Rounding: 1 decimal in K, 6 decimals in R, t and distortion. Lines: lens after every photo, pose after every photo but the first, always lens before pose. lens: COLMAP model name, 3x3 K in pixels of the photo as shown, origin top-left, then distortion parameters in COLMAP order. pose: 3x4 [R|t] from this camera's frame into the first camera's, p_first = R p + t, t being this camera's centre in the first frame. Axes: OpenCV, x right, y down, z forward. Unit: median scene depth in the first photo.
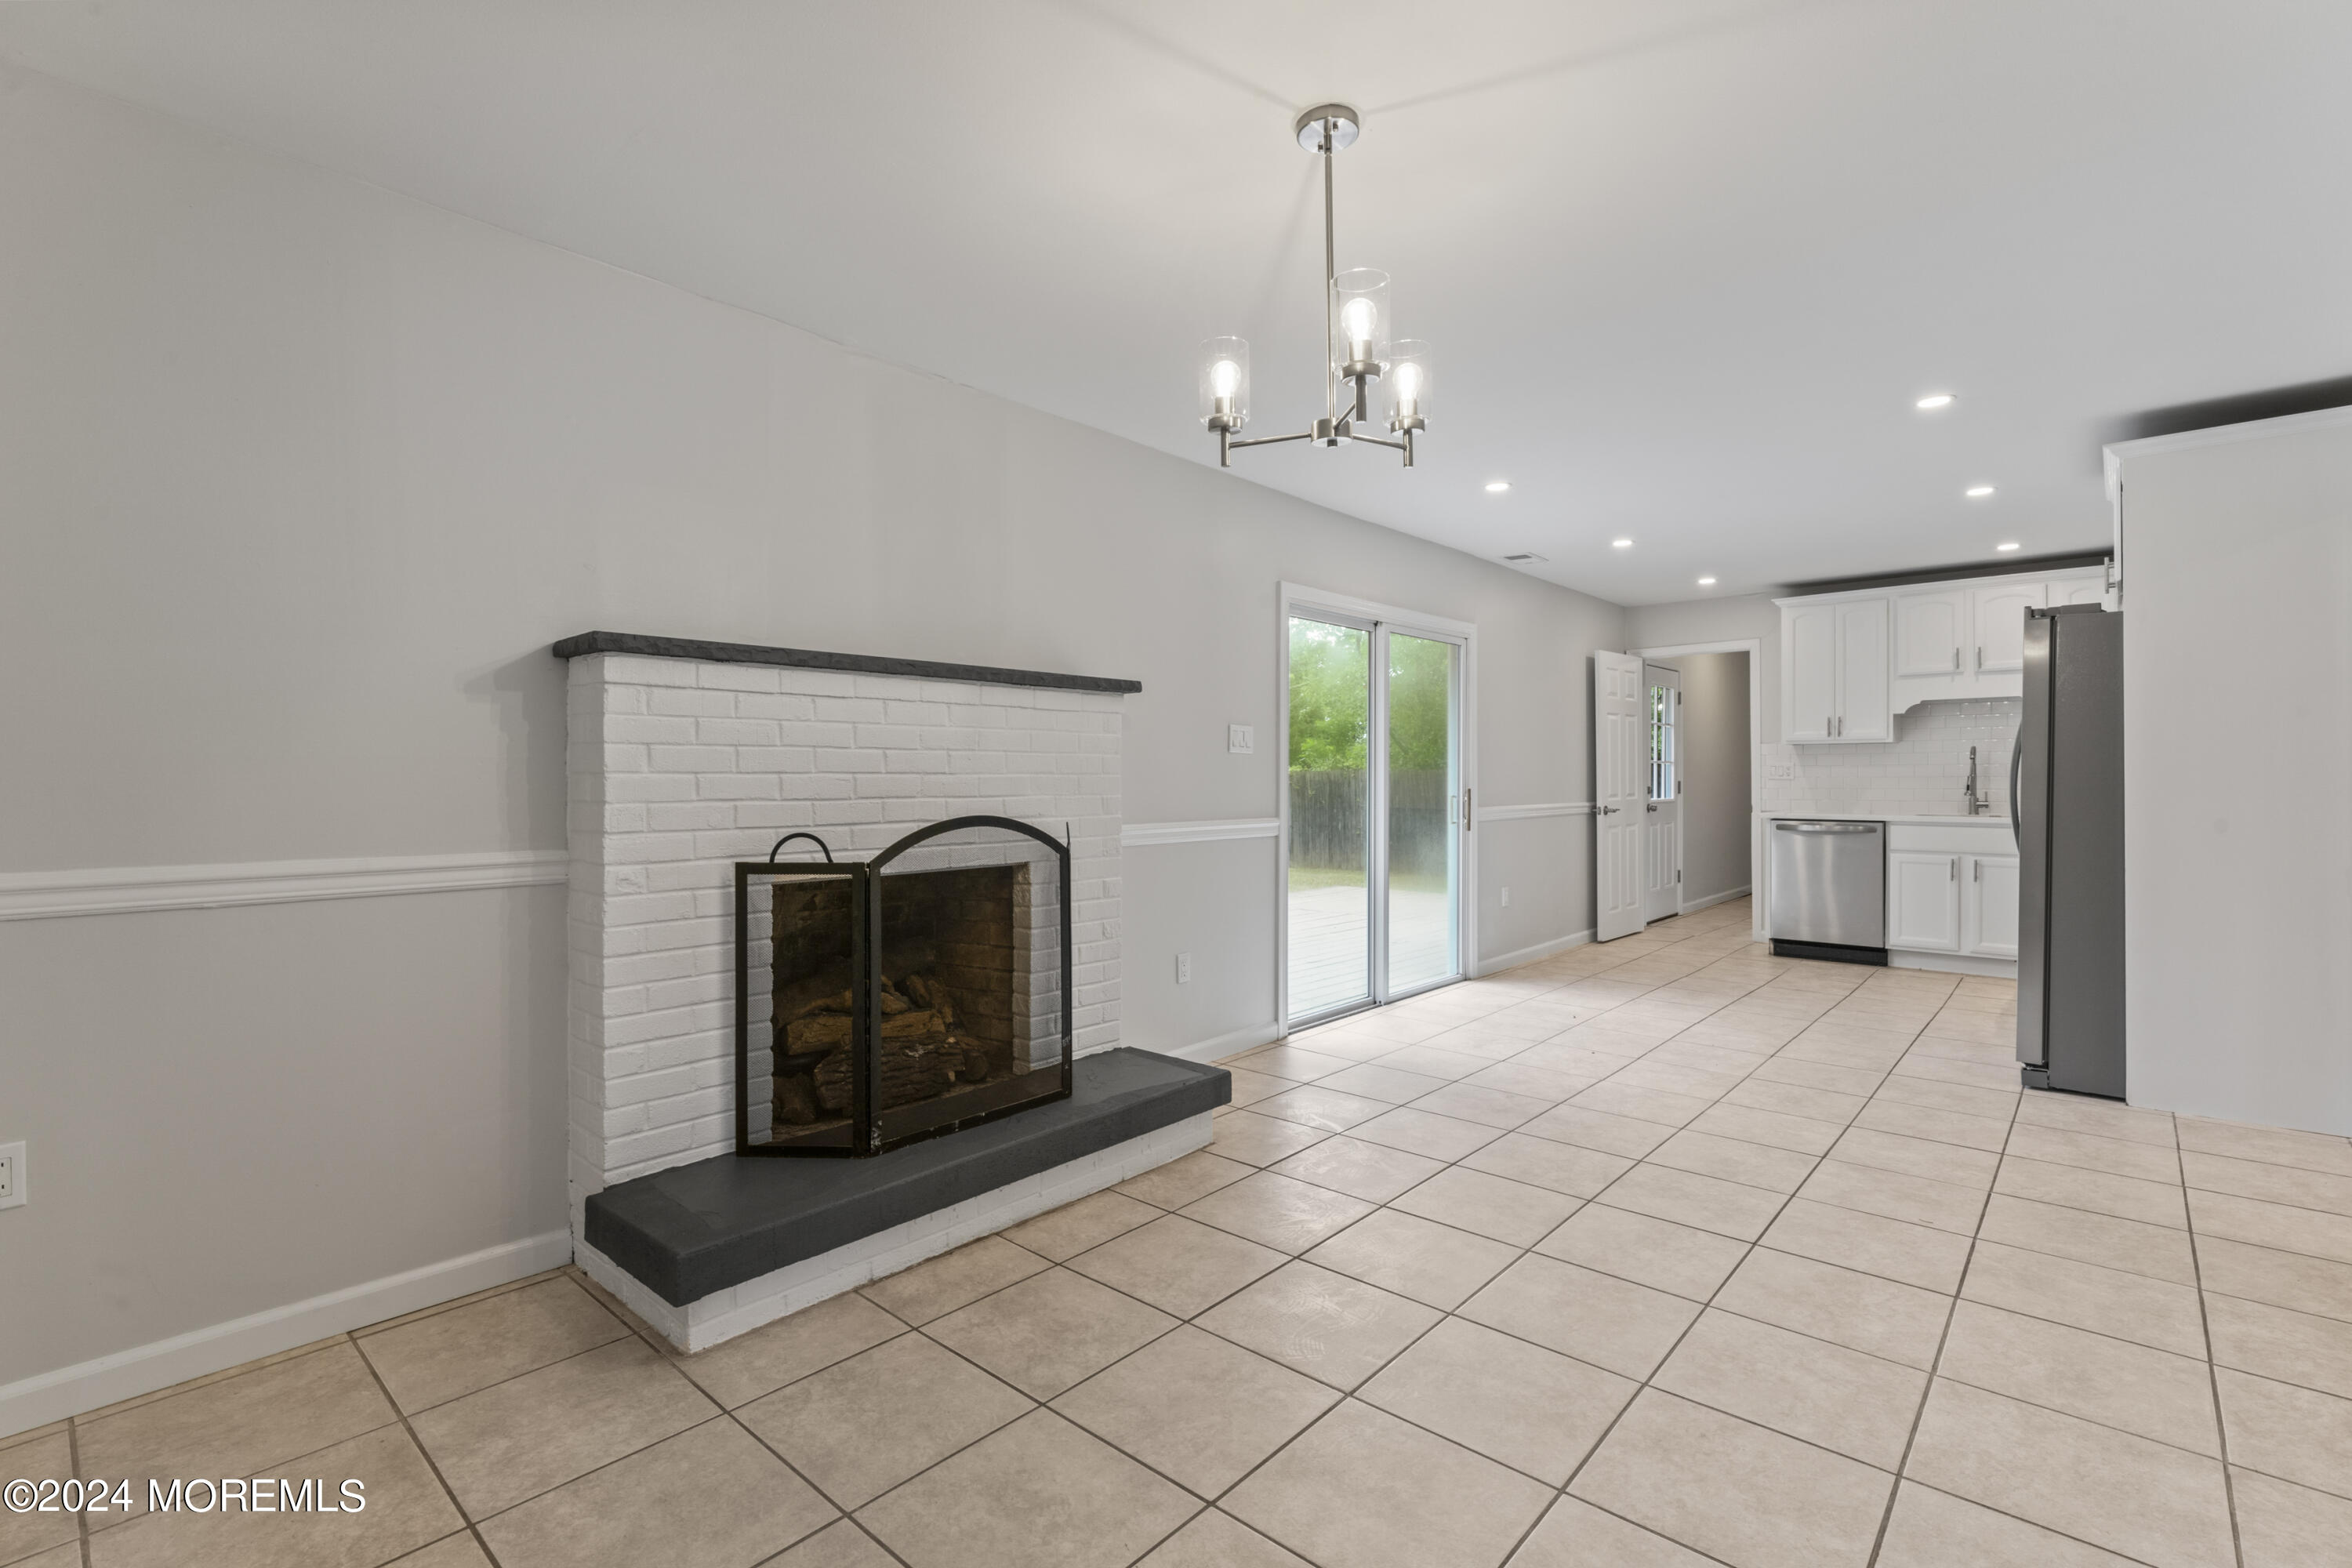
lens RADIAL K [[1038.1, 0, 1236.7], [0, 1038.1, 766.1], [0, 0, 1]] dist [0.024519, -0.000074]
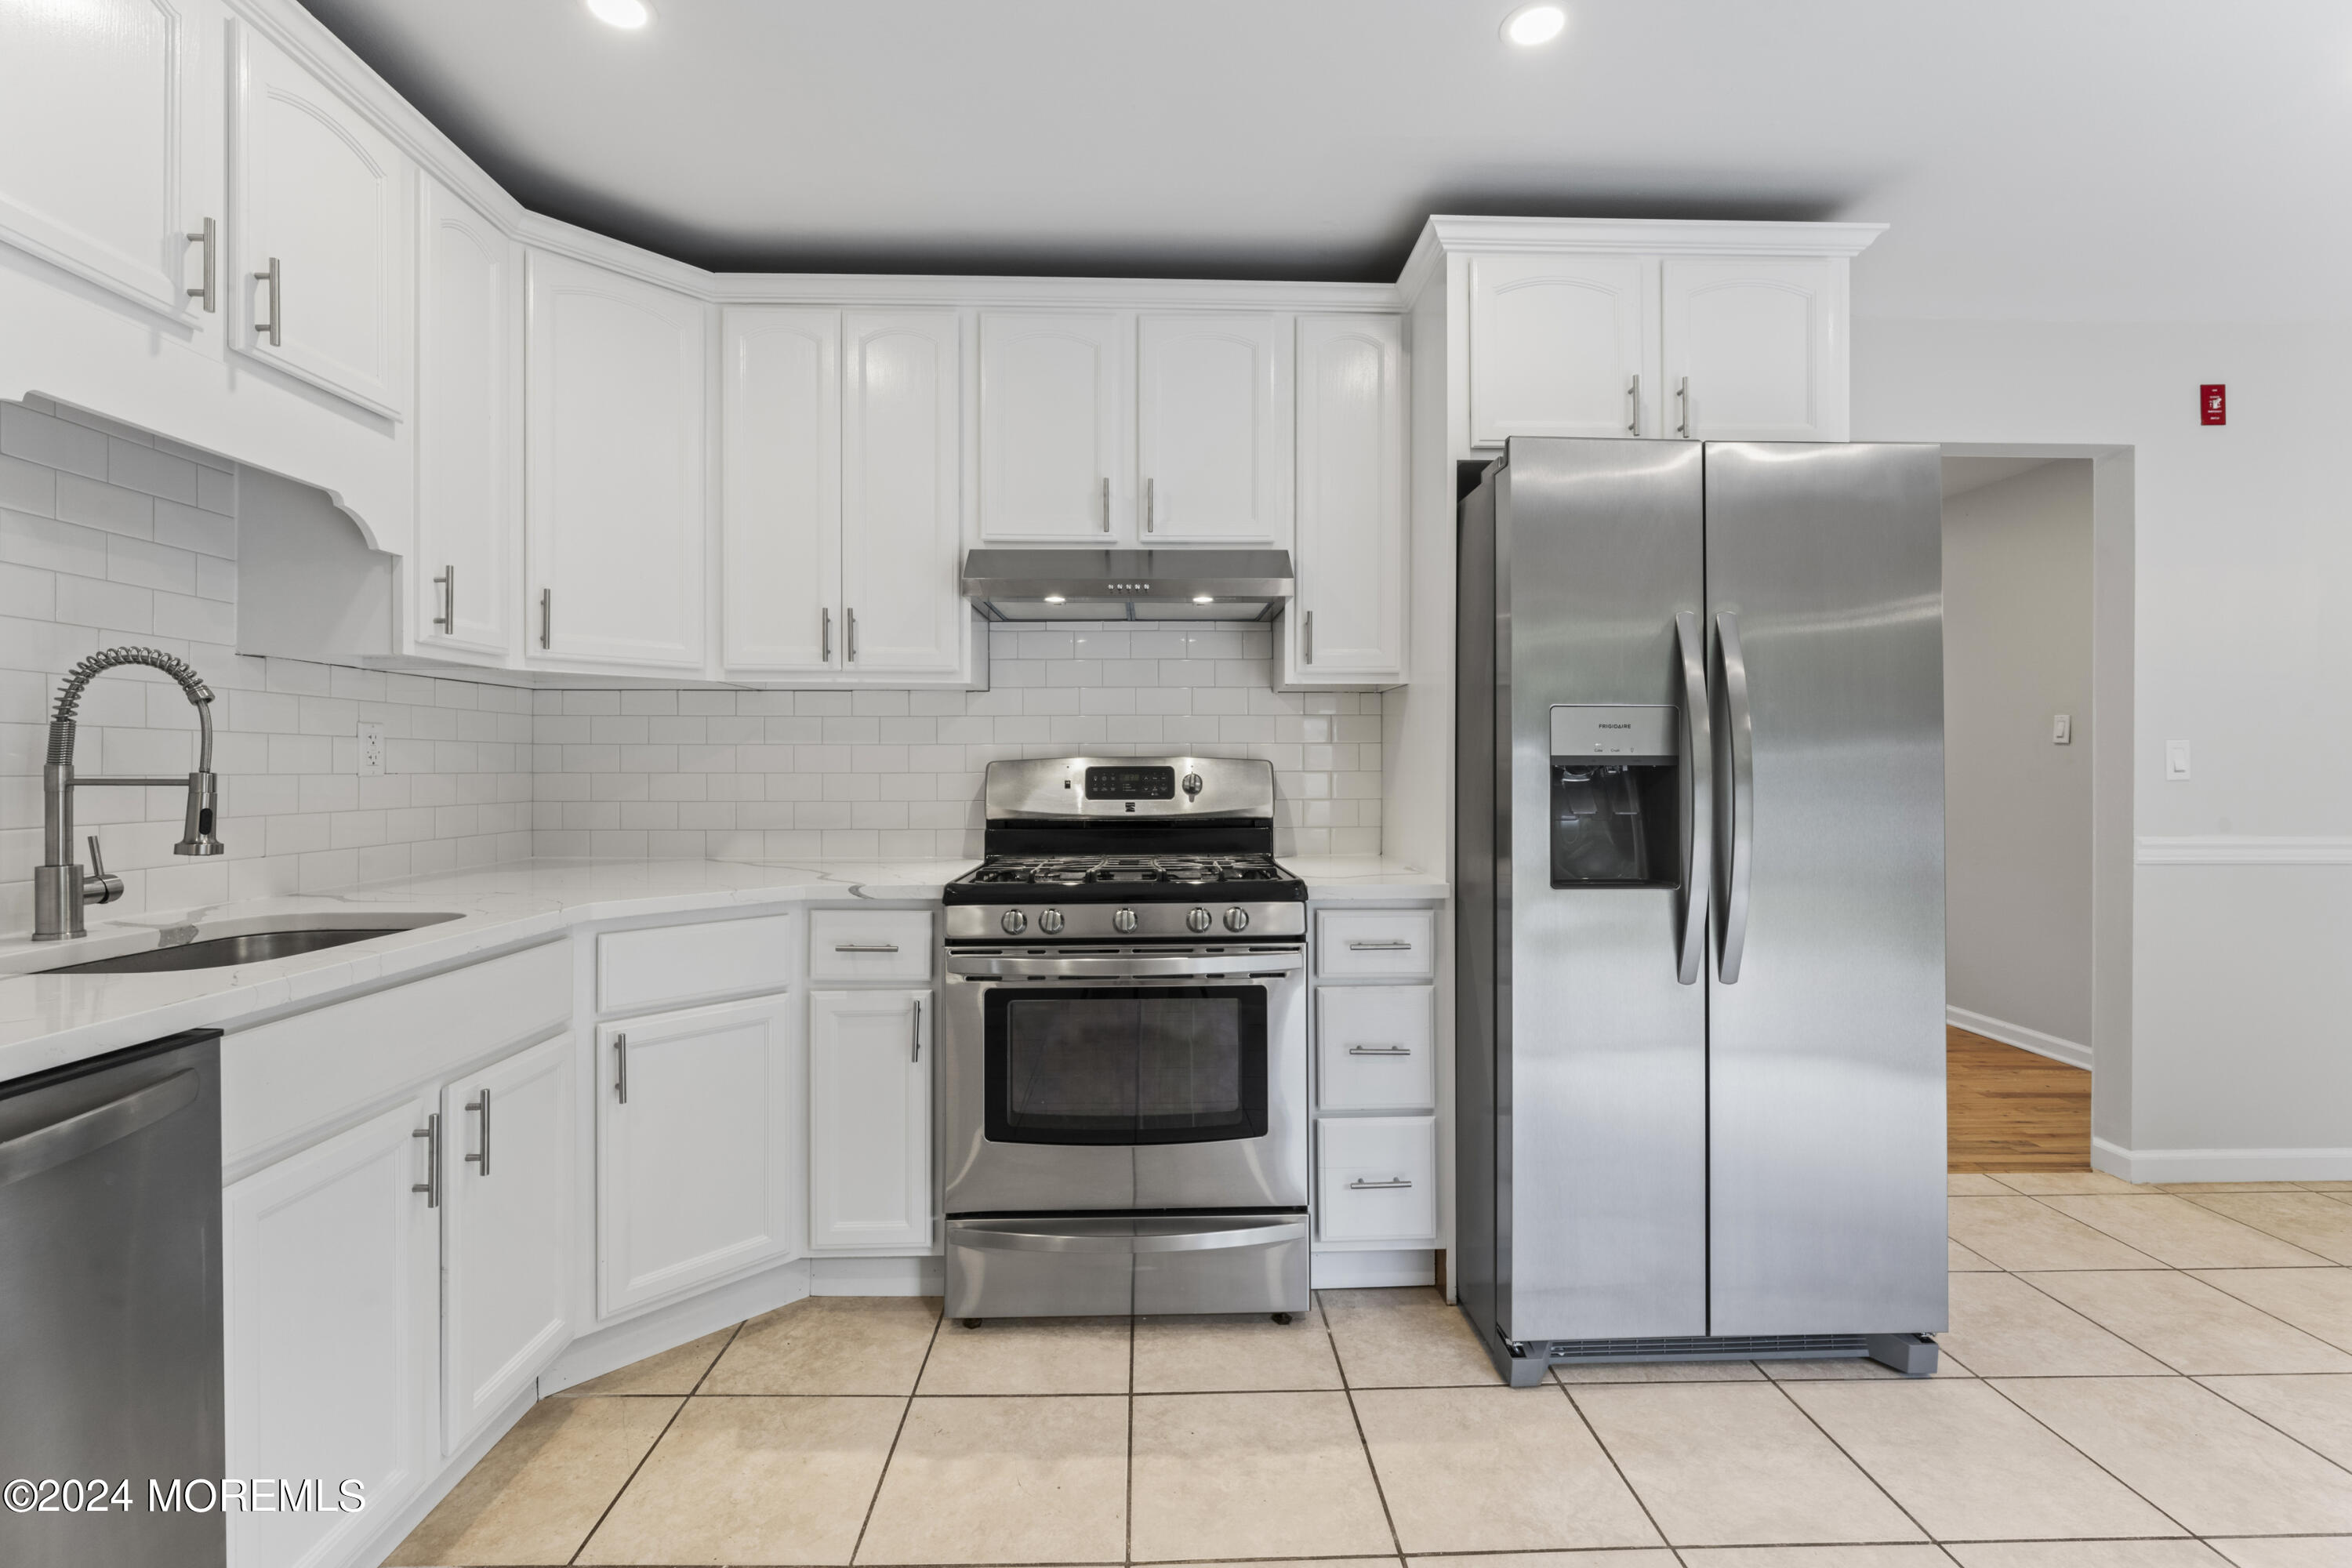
lens RADIAL K [[1019.2, 0, 1171.7], [0, 1019.2, 768.2], [0, 0, 1]] dist [-0.001724, -0.000384]
pose [[-0.657831, 0.002872, 0.753160, 0.376111], [-0.006980, 0.999927, -0.009910, 0.009068], [-0.753133, -0.011776, -0.657763, 0.983236]]
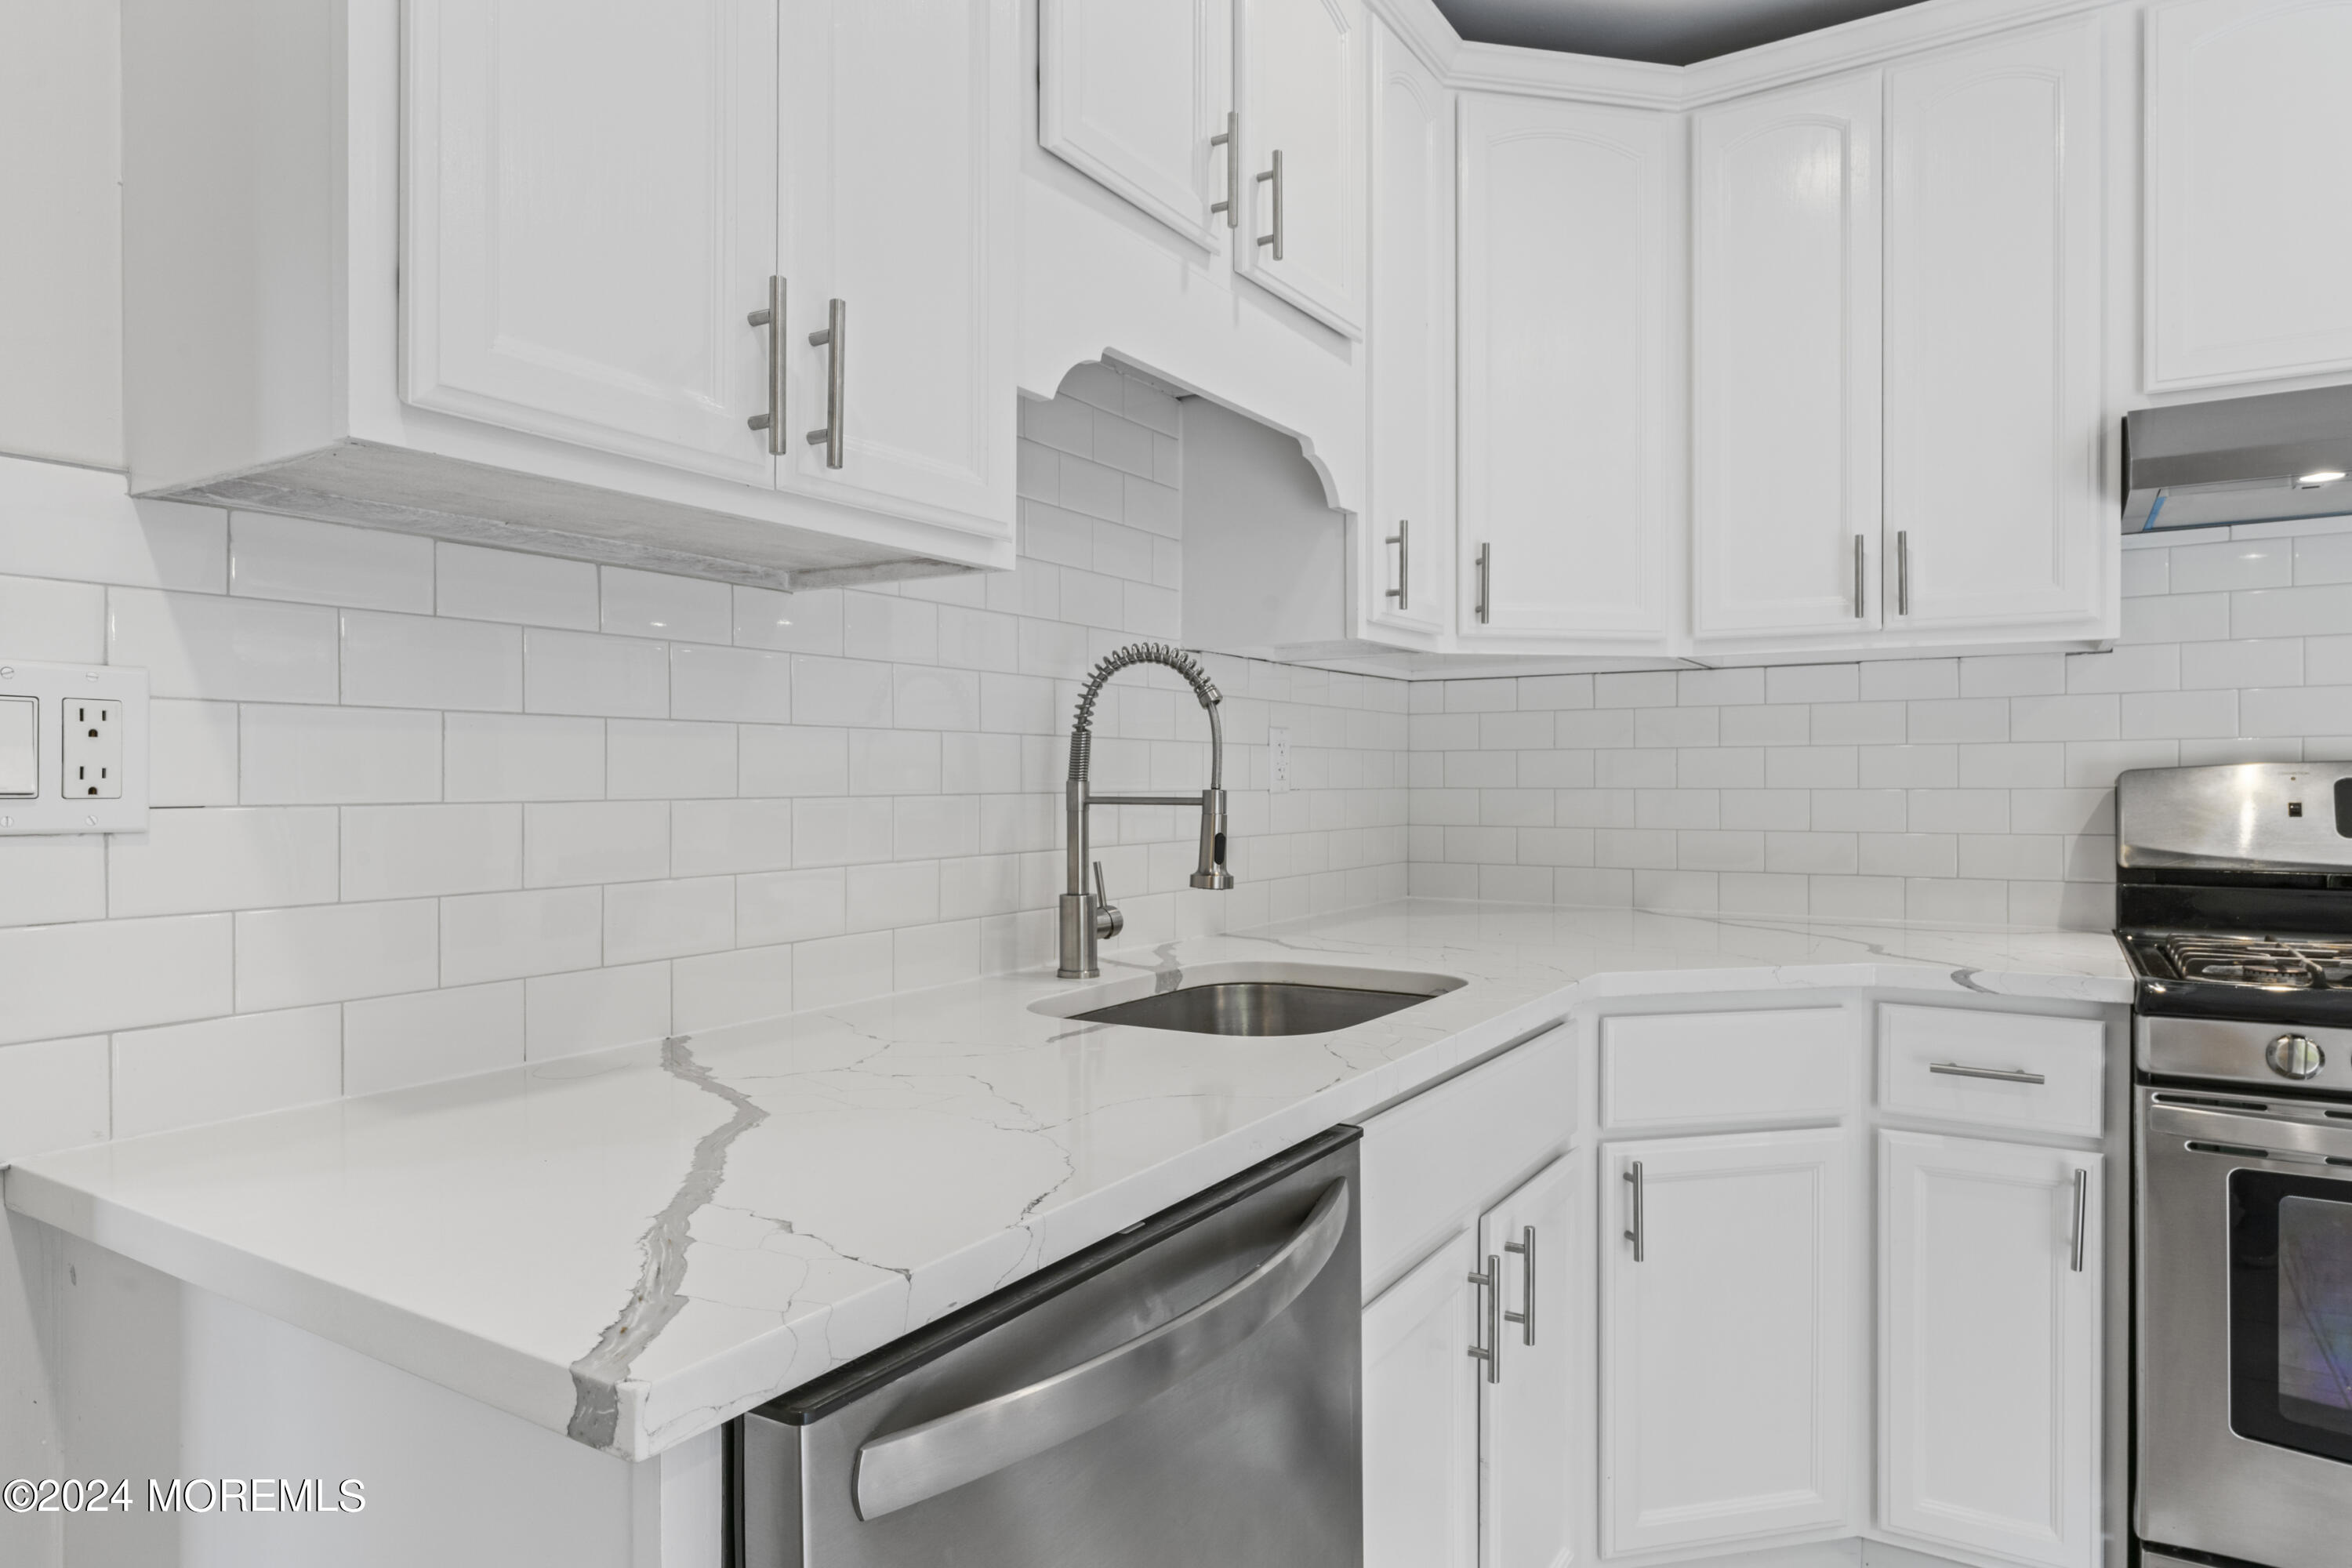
lens RADIAL K [[1383.8, 0, 1185.2], [0, 1383.8, 787.8], [0, 0, 1]] dist [0.001341, -0.000691]
pose [[-0.132766, -0.001745, 0.991146, 0.437513], [-0.008573, 0.999963, 0.000612, 0.008805], [-0.991110, -0.008416, -0.132776, 1.037553]]
